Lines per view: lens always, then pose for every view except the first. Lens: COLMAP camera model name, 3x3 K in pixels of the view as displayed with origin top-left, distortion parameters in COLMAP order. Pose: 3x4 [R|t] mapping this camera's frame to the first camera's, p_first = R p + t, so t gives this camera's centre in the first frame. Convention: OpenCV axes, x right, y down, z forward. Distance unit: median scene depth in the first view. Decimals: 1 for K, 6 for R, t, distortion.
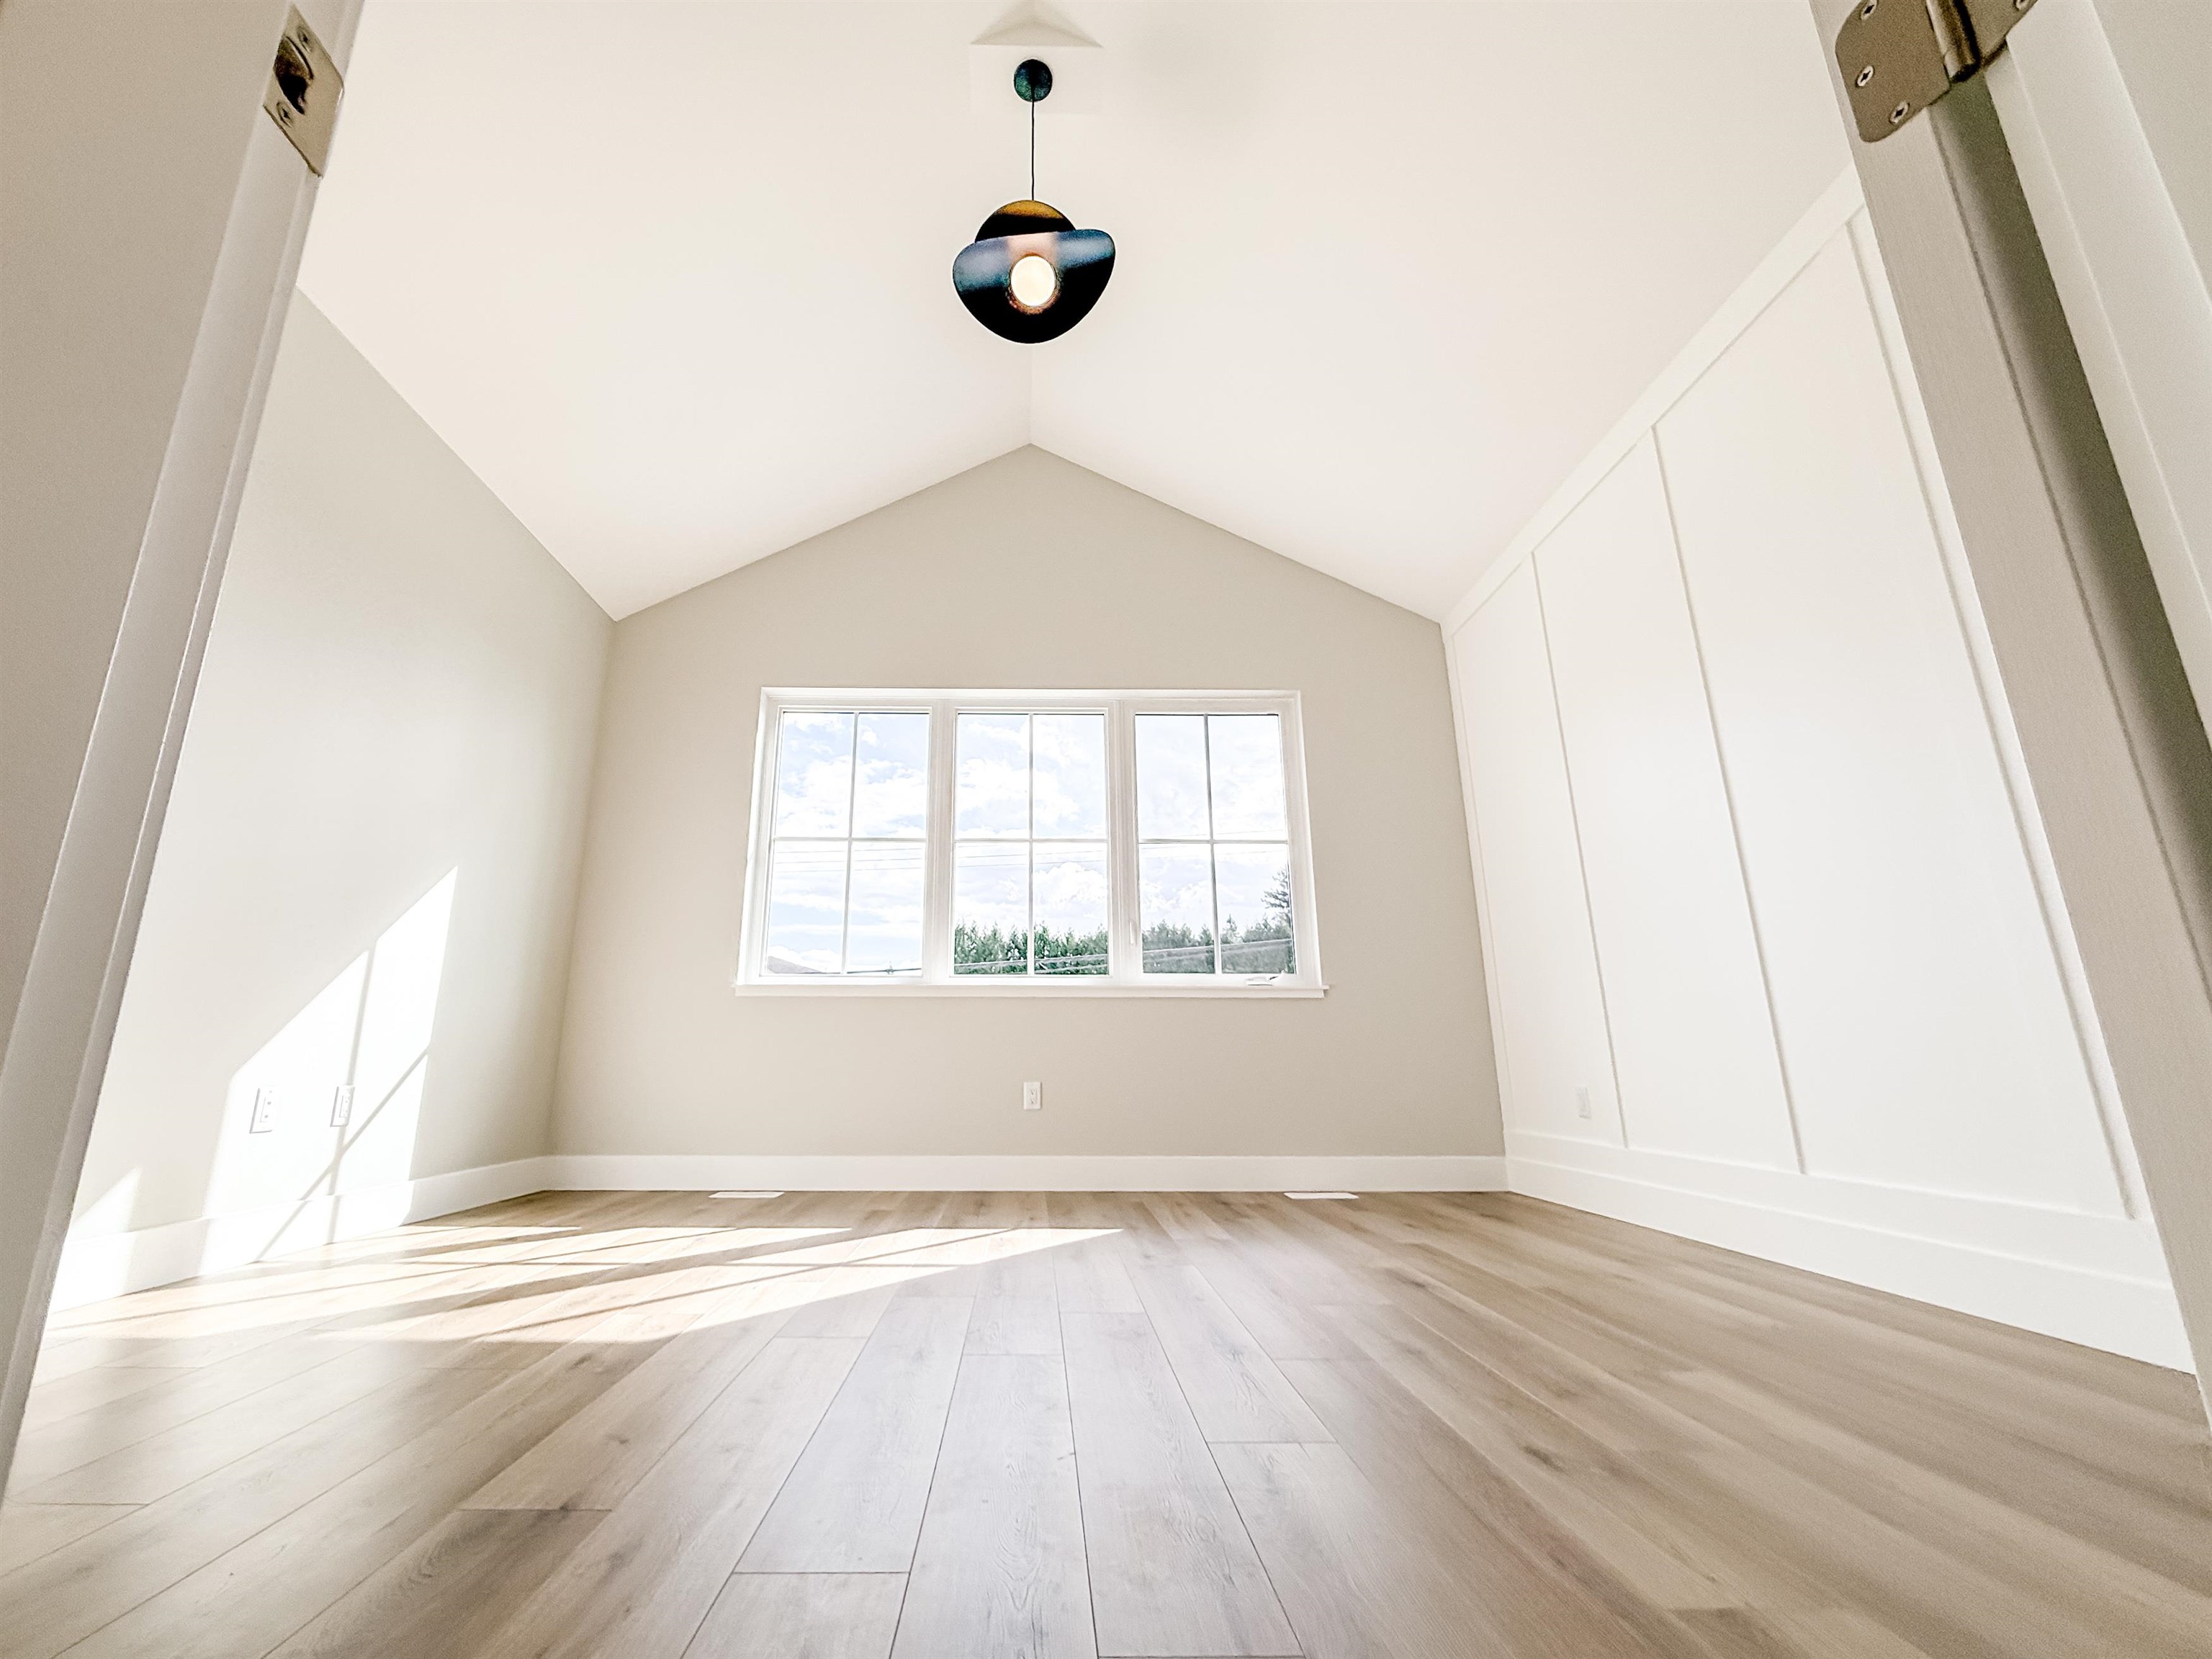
lens RADIAL K [[892.8, 0, 1074.6], [0, 892.8, 842.8], [0, 0, 1]] dist [-0.000874, -0.000281]
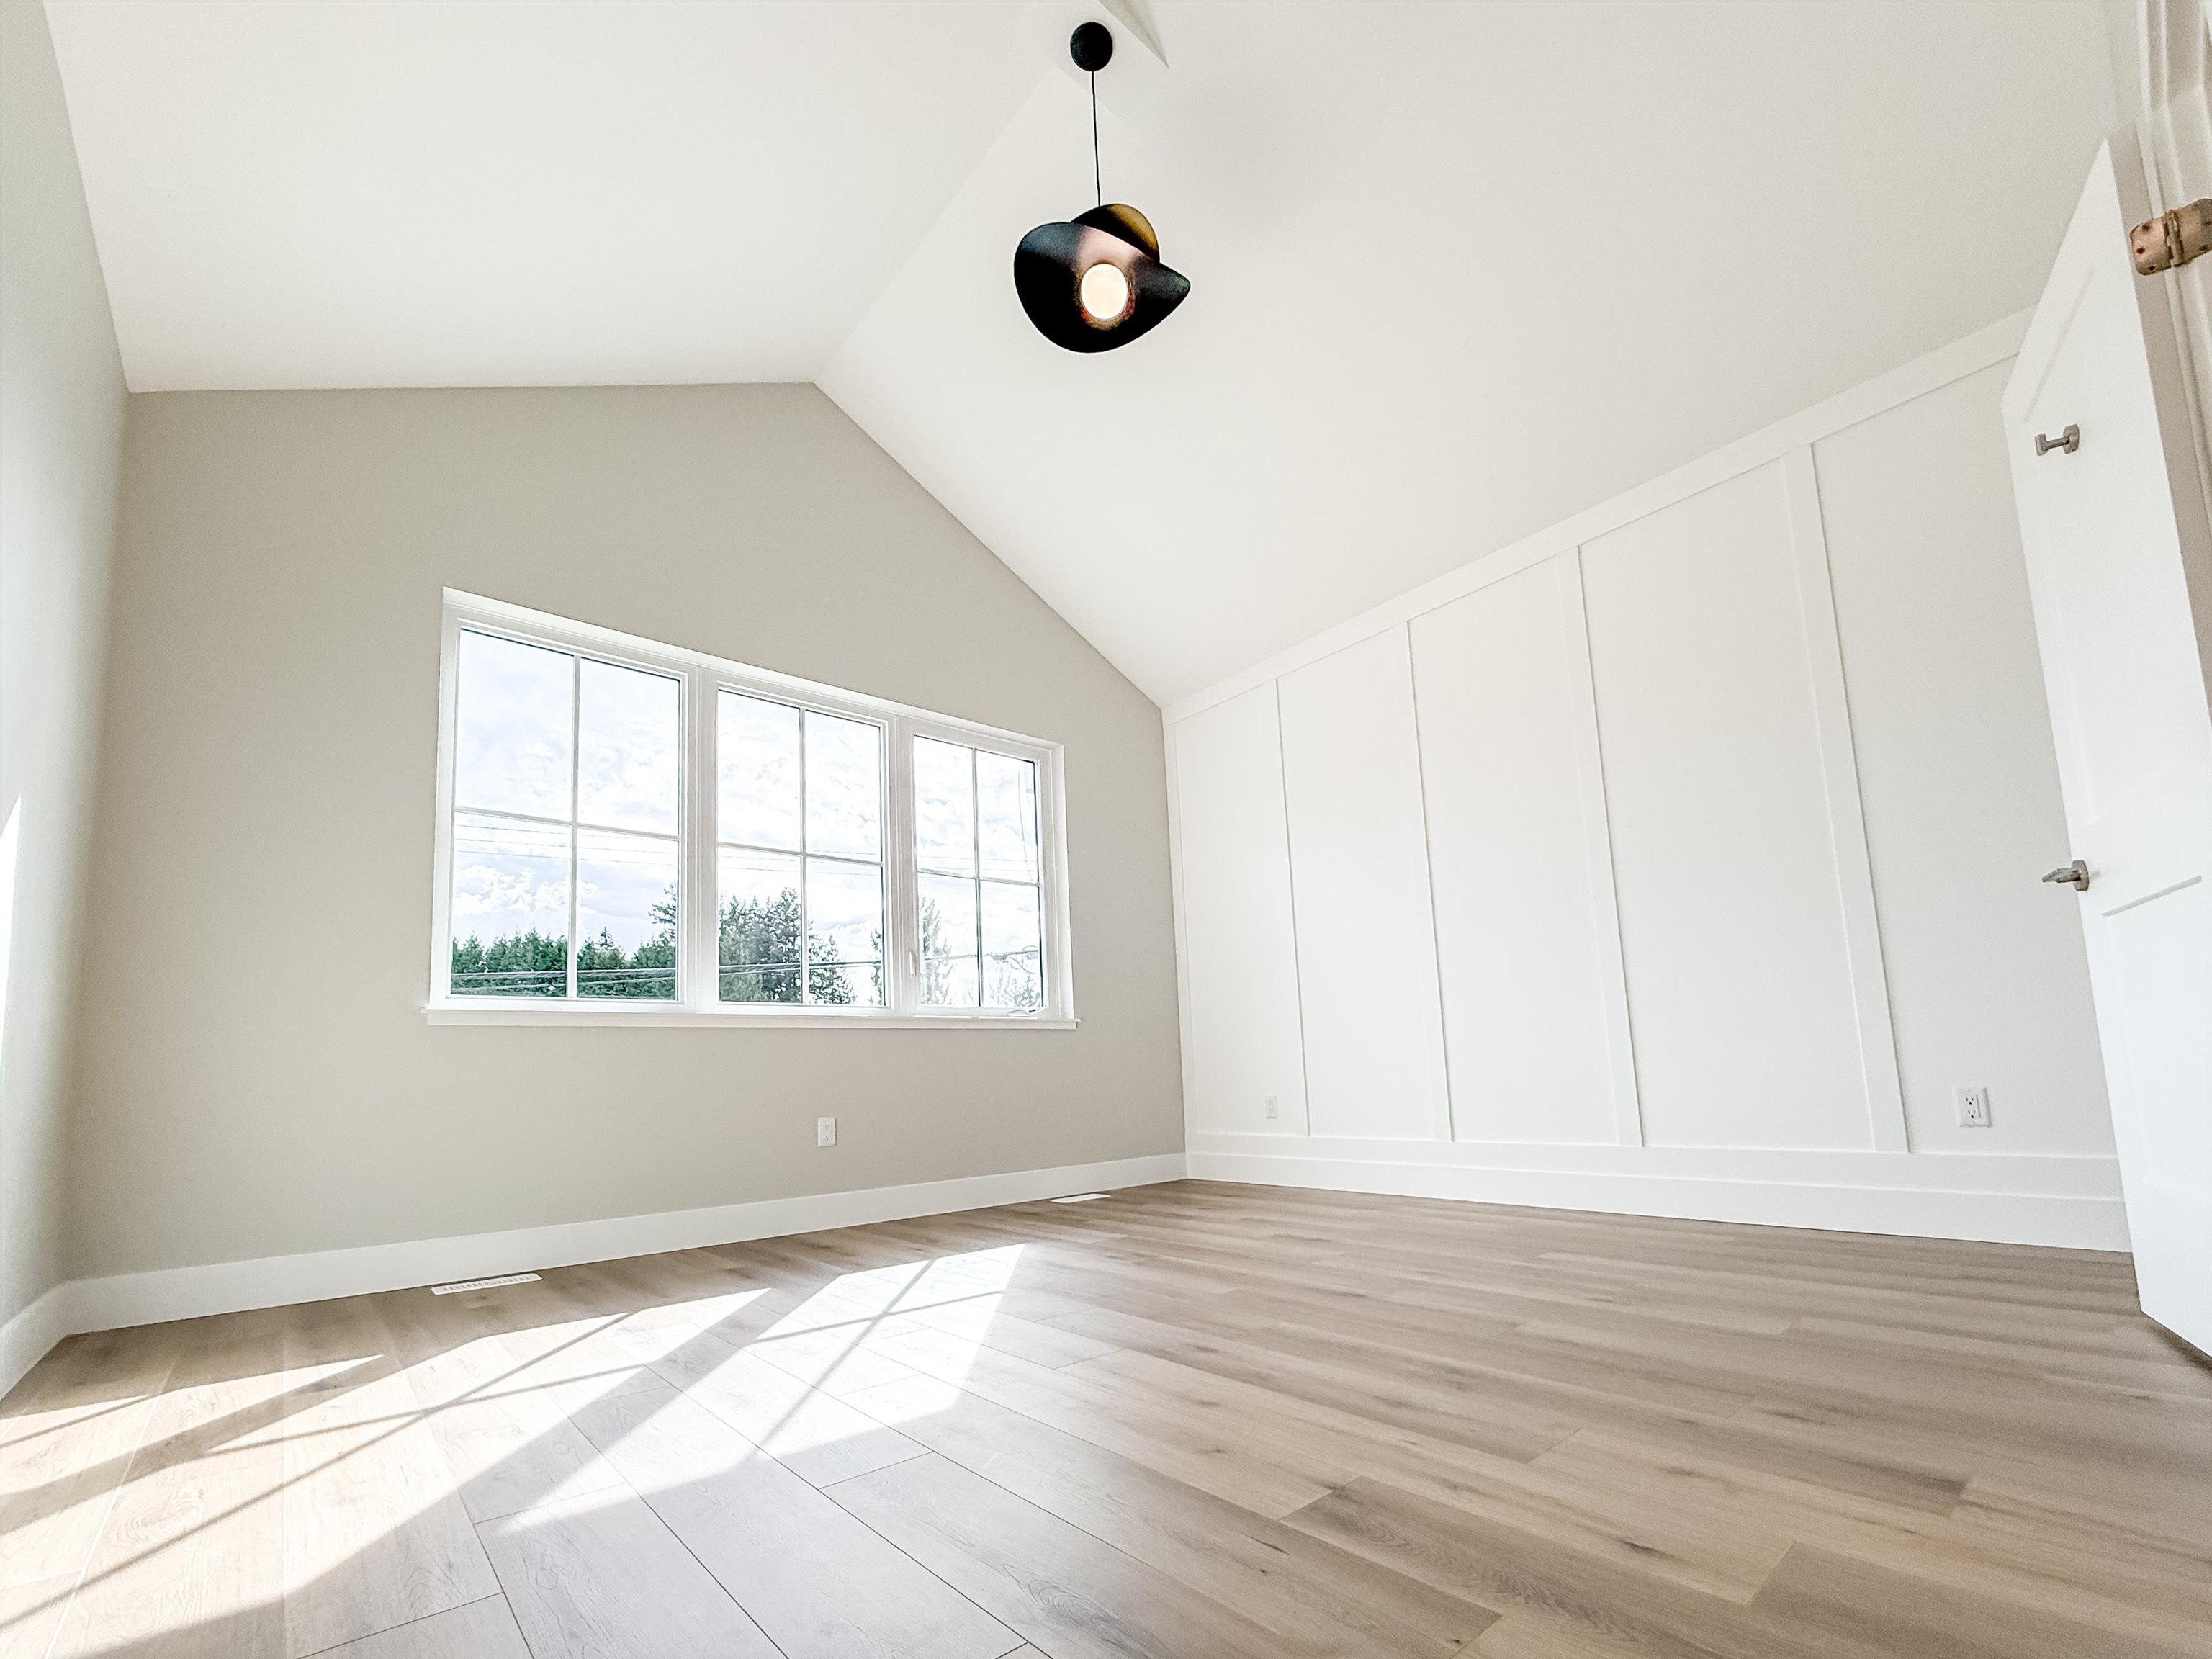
lens RADIAL K [[910.4, 0, 1100.9], [0, 910.4, 978.7], [0, 0, 1]] dist [-0.003901, -0.000655]
pose [[0.775469, 0.036990, 0.630302, -0.397872], [-0.114864, 0.989889, 0.083226, 0.011039], [-0.620850, -0.136938, 0.771876, 0.097595]]
